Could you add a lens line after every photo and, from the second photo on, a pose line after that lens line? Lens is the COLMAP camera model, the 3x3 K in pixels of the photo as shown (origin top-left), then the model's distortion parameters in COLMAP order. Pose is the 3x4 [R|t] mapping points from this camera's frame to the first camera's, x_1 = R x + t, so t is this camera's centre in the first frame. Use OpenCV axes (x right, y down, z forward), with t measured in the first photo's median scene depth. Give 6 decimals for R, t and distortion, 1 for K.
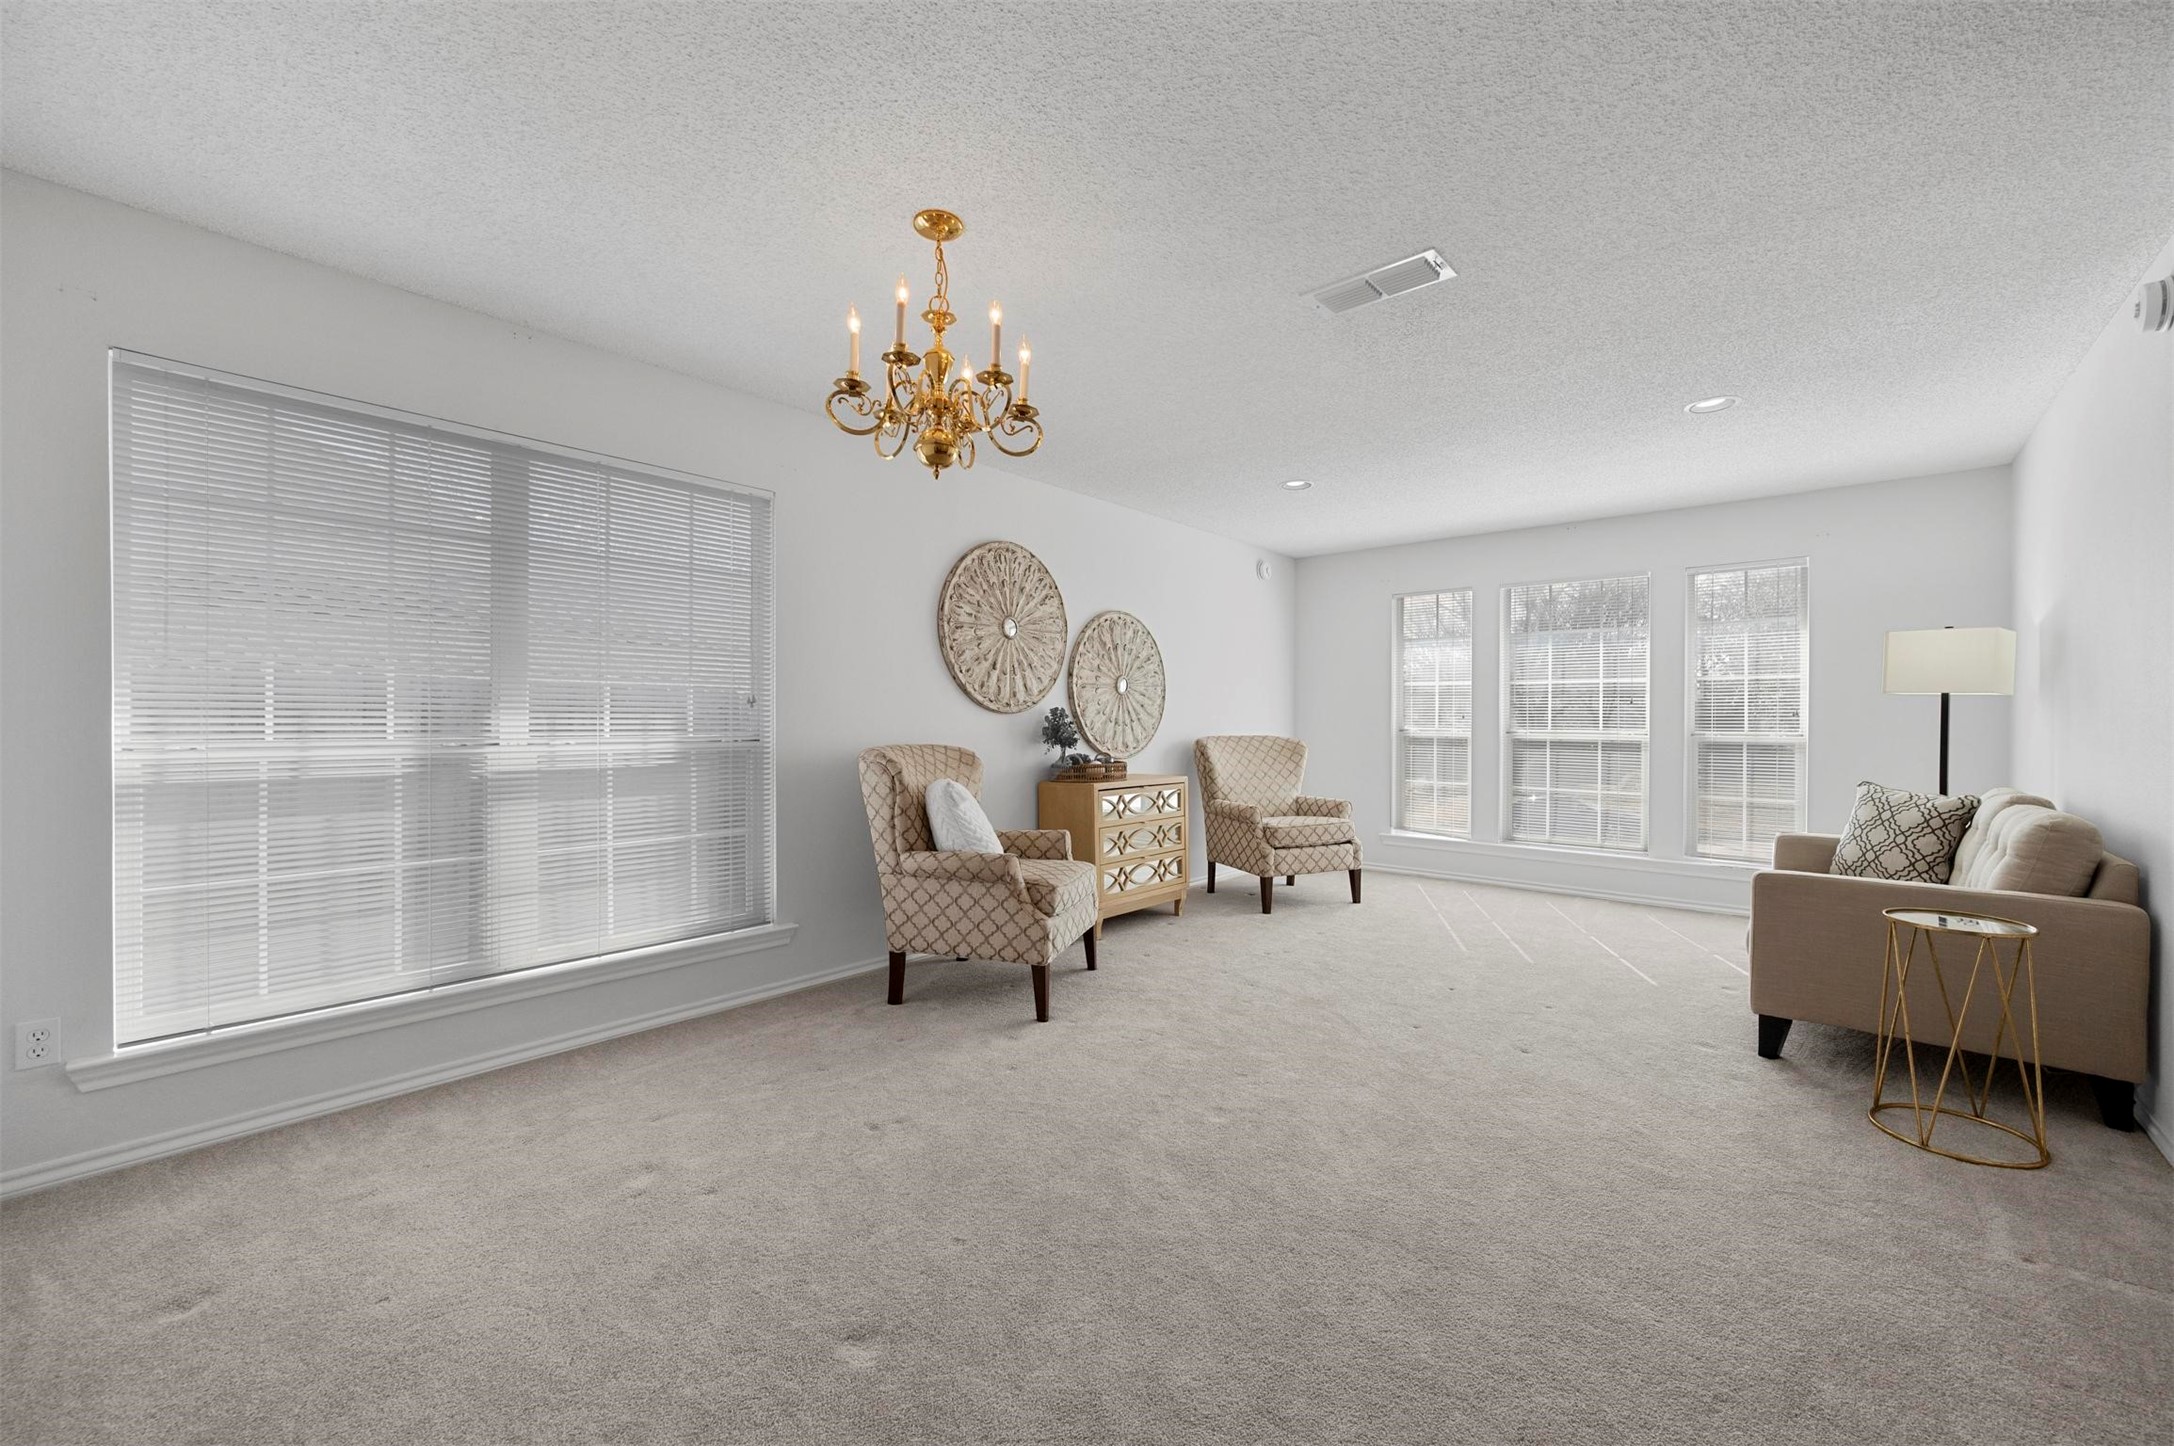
lens RADIAL K [[855.3, 0, 1094.5], [0, 855.3, 724.9], [0, 0, 1]] dist [-0.002874, -0.000173]
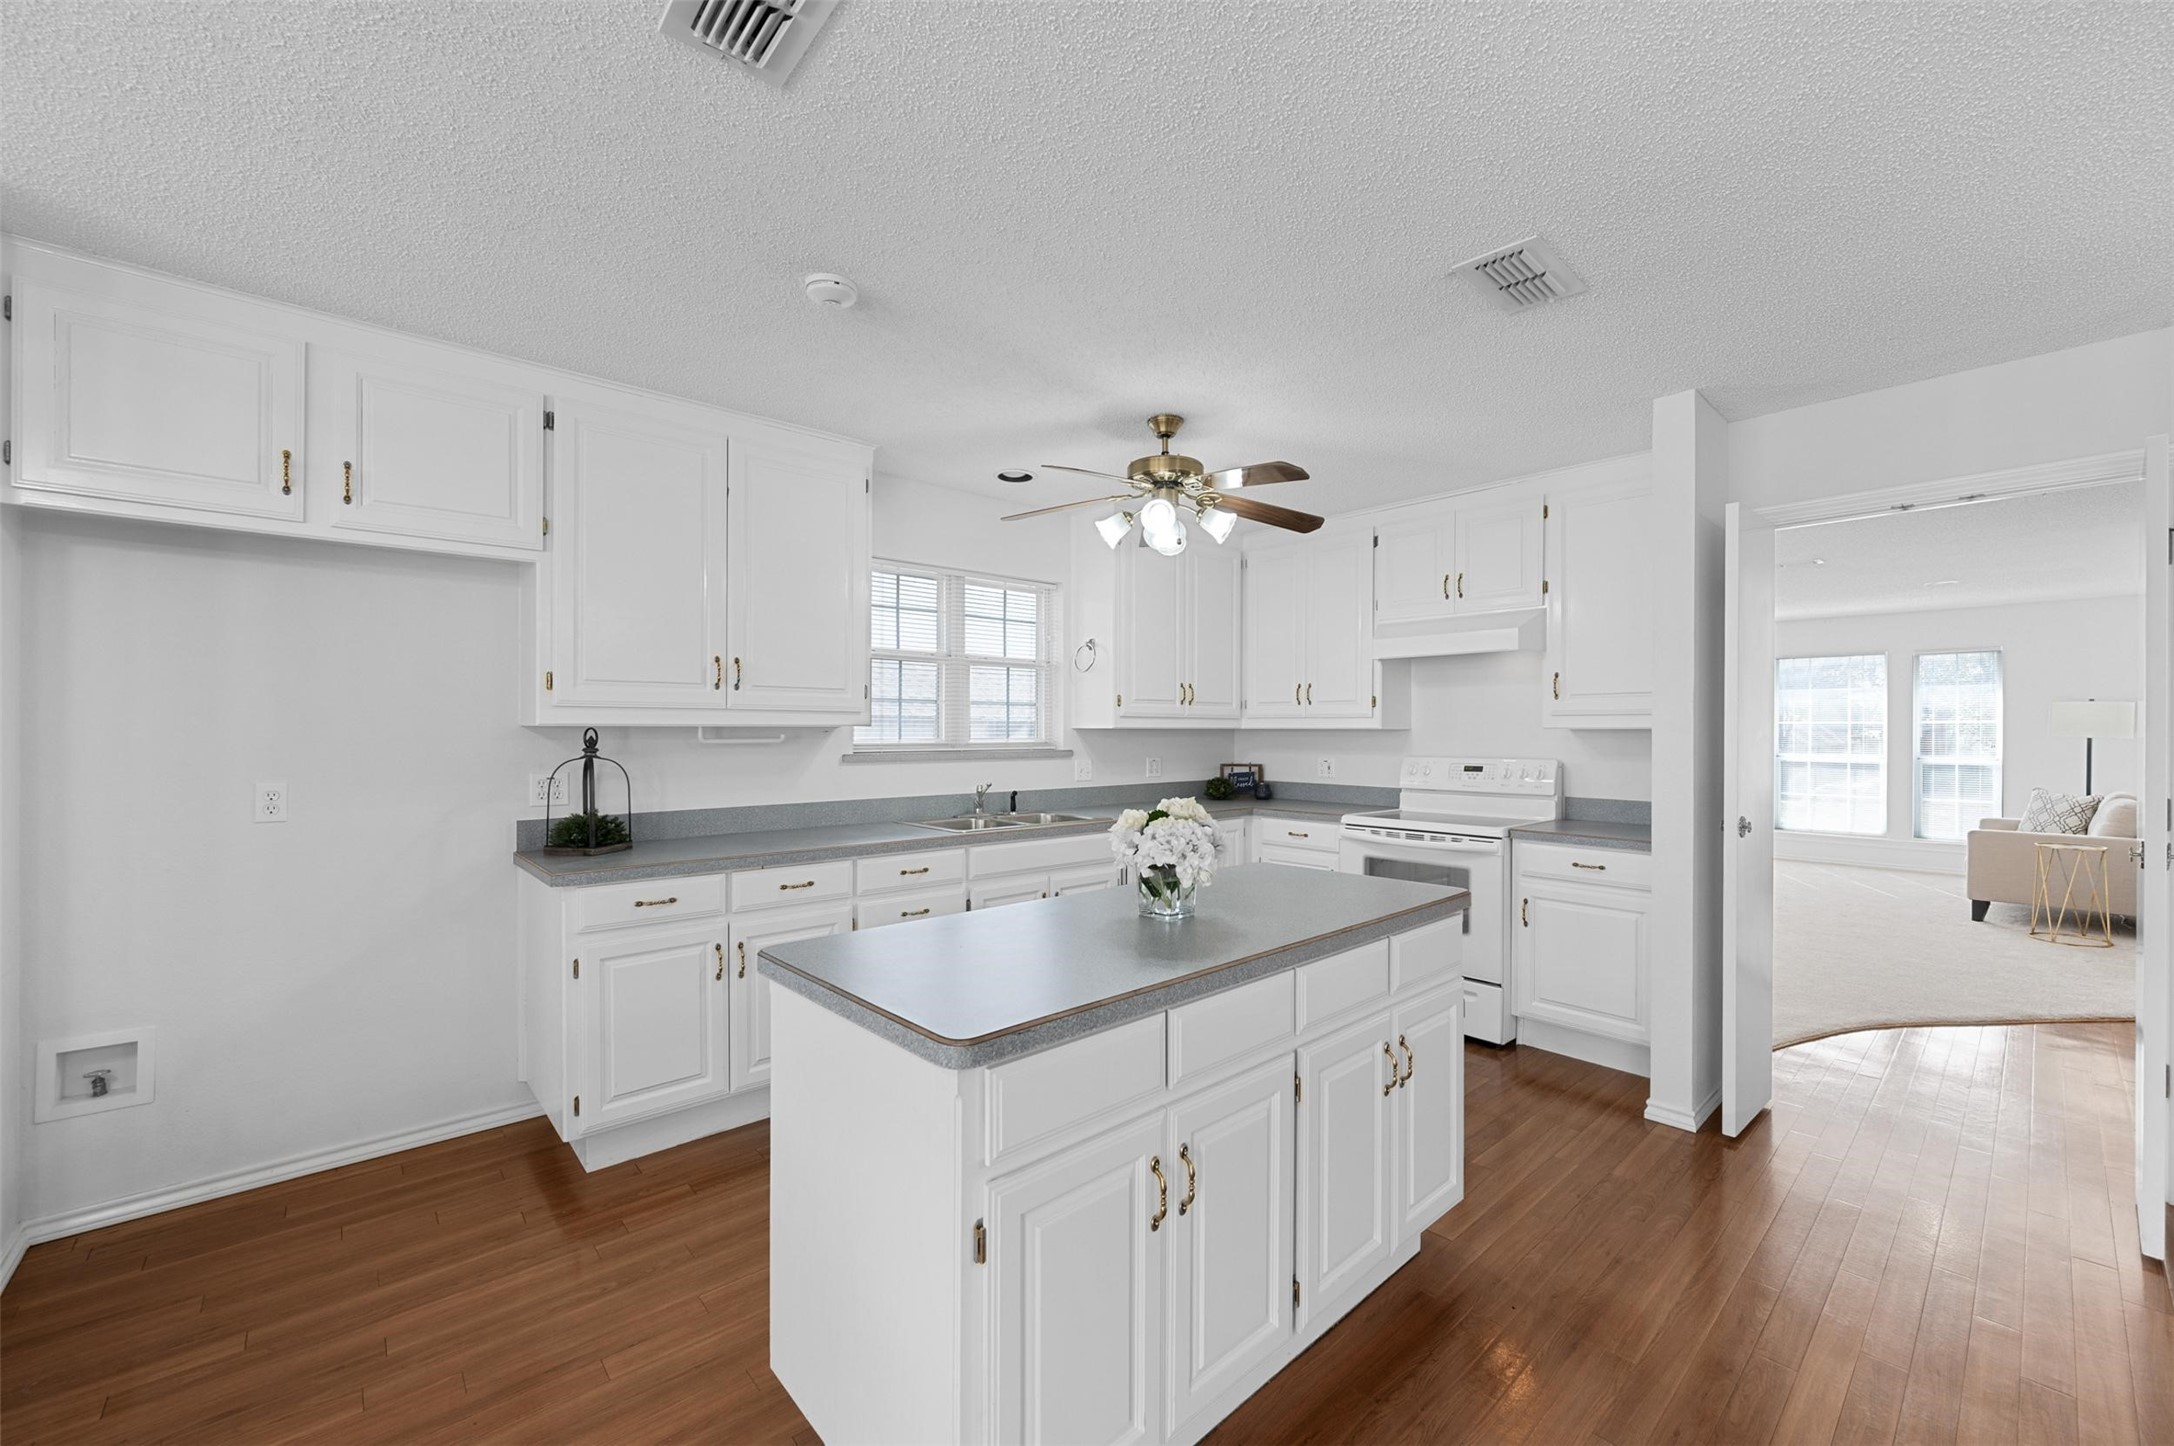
lens RADIAL K [[855.3, 0, 1094.5], [0, 855.3, 724.9], [0, 0, 1]] dist [-0.002874, -0.000173]
pose [[0.990968, 0.000138, -0.134101, -0.794048], [-0.002246, 0.999876, -0.015572, -0.031775], [0.134082, 0.015732, 0.990845, -1.011703]]
